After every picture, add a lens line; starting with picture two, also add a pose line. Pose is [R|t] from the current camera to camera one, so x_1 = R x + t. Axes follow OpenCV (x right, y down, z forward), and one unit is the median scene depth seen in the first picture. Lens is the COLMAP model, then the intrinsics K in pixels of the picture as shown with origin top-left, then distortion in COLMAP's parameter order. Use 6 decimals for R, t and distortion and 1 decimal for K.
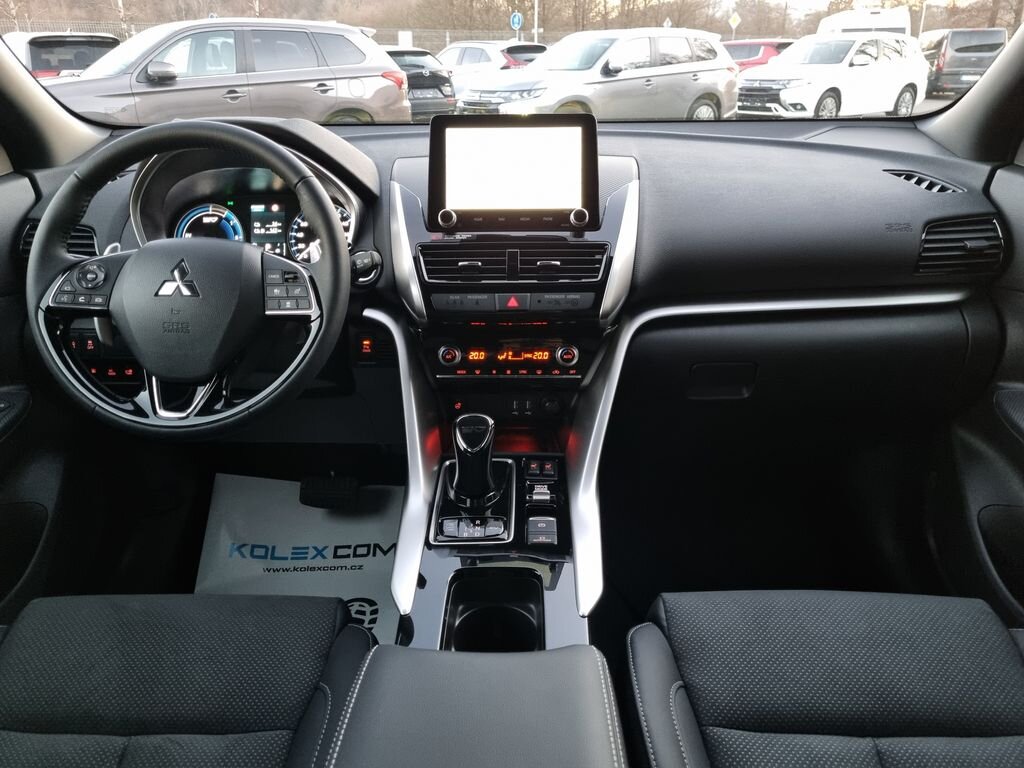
lens RADIAL K [[757.1, 0, 505.6], [0, 757.1, 381.7], [0, 0, 1]] dist [0.065169, -0.085738]
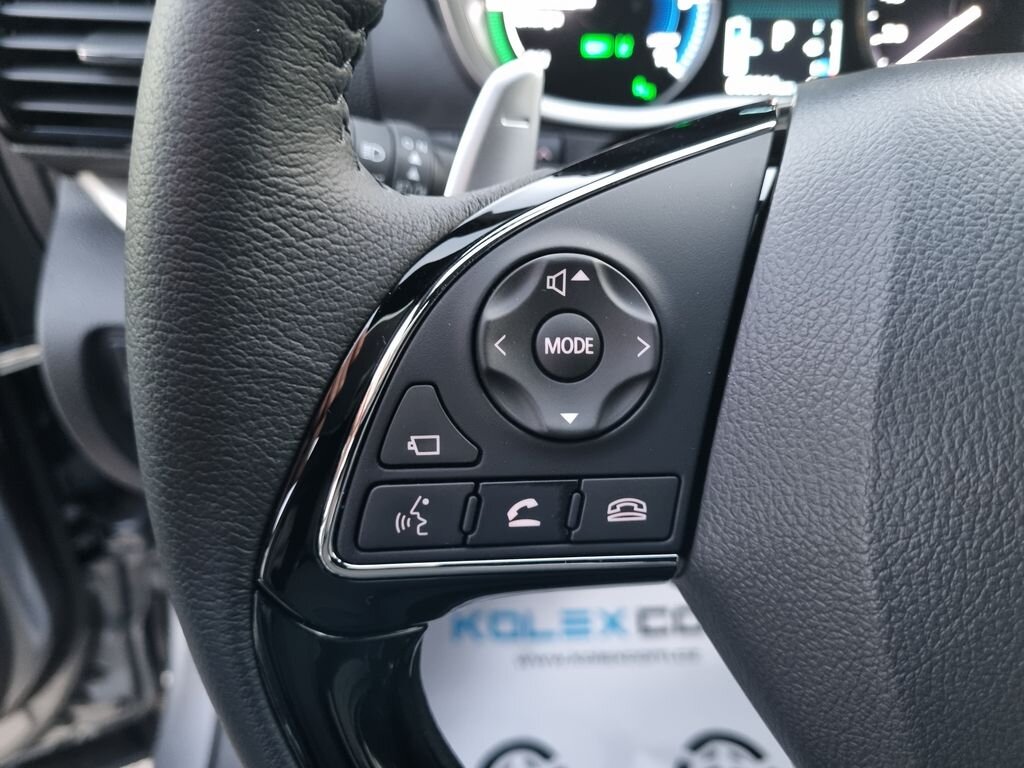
lens RADIAL K [[814.7, 0, 512.0], [0, 814.7, 384.0], [0, 0, 1]] dist [-0.039773, -0.001949]
pose [[0.999867, 0.000373, 0.016283, -0.424699], [-0.005027, 0.957989, 0.286760, -0.134220], [-0.015492, -0.286804, 0.957864, 0.652545]]
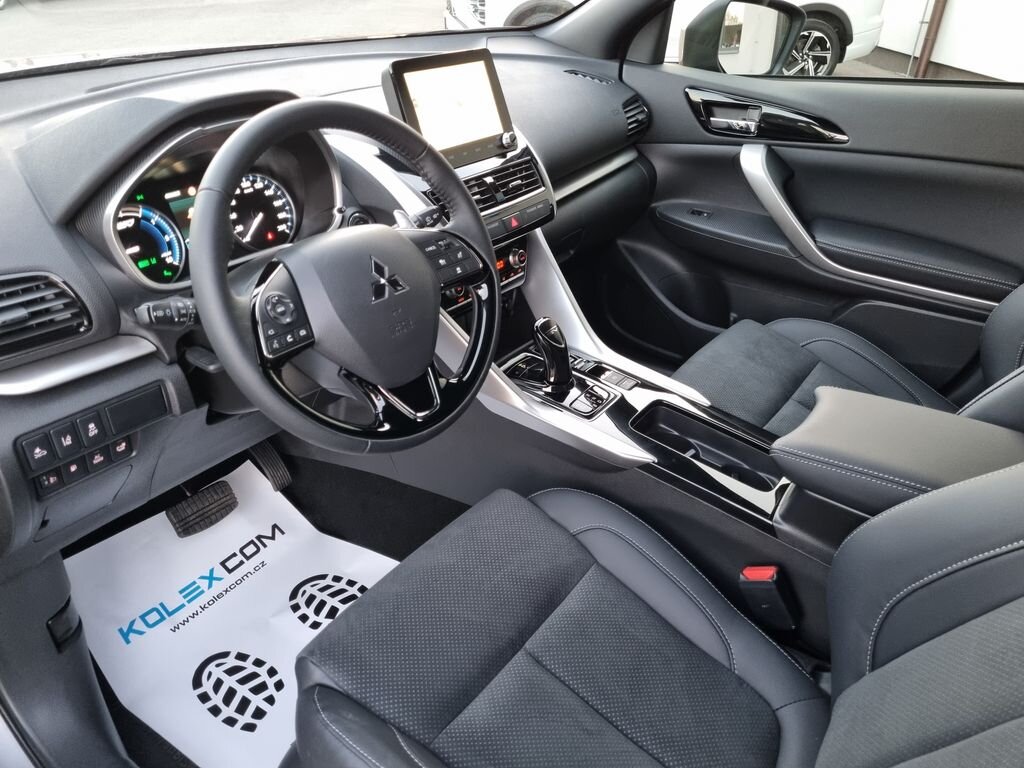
lens RADIAL K [[773.4, 0, 512.0], [0, 773.4, 384.0], [0, 0, 1]] dist [0.022627, -0.022064]
pose [[0.560566, -0.389761, 0.730651, -0.802494], [0.274232, 0.919901, 0.280320, -0.176877], [-0.781385, 0.043230, 0.622551, 0.217973]]
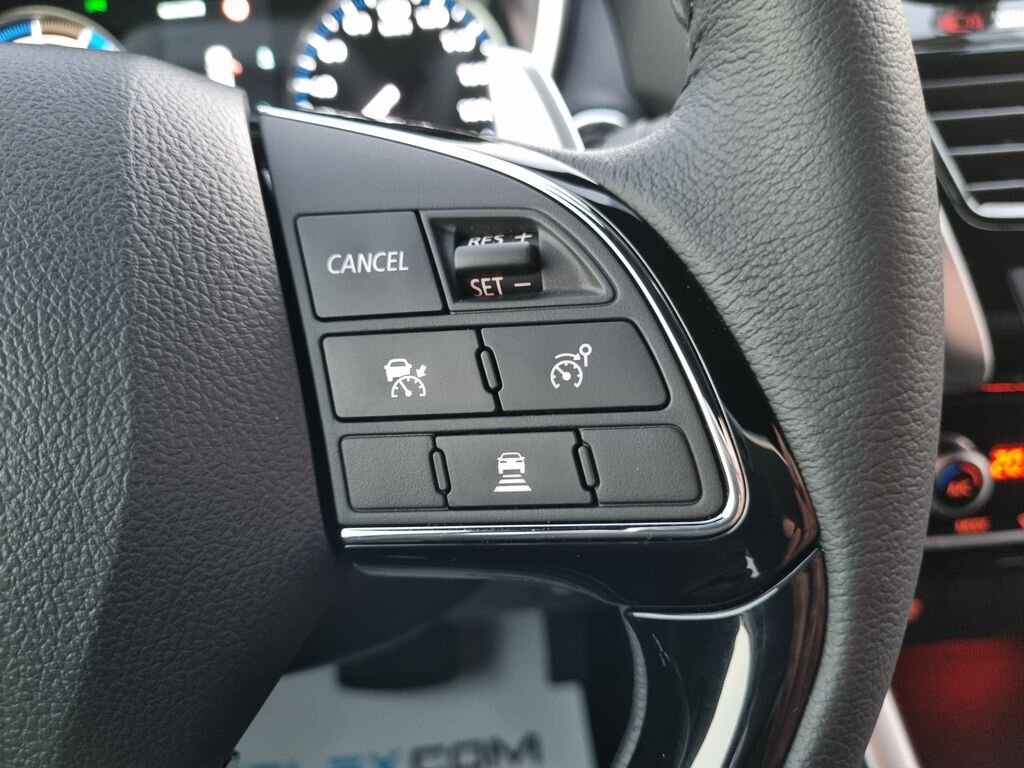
lens RADIAL K [[814.7, 0, 512.0], [0, 814.7, 384.0], [0, 0, 1]] dist [-0.039773, -0.001949]
pose [[0.995395, -0.081443, 0.050555, -0.217944], [0.075778, 0.991546, 0.105329, -0.098573], [-0.058705, -0.101013, 0.993152, 0.643484]]
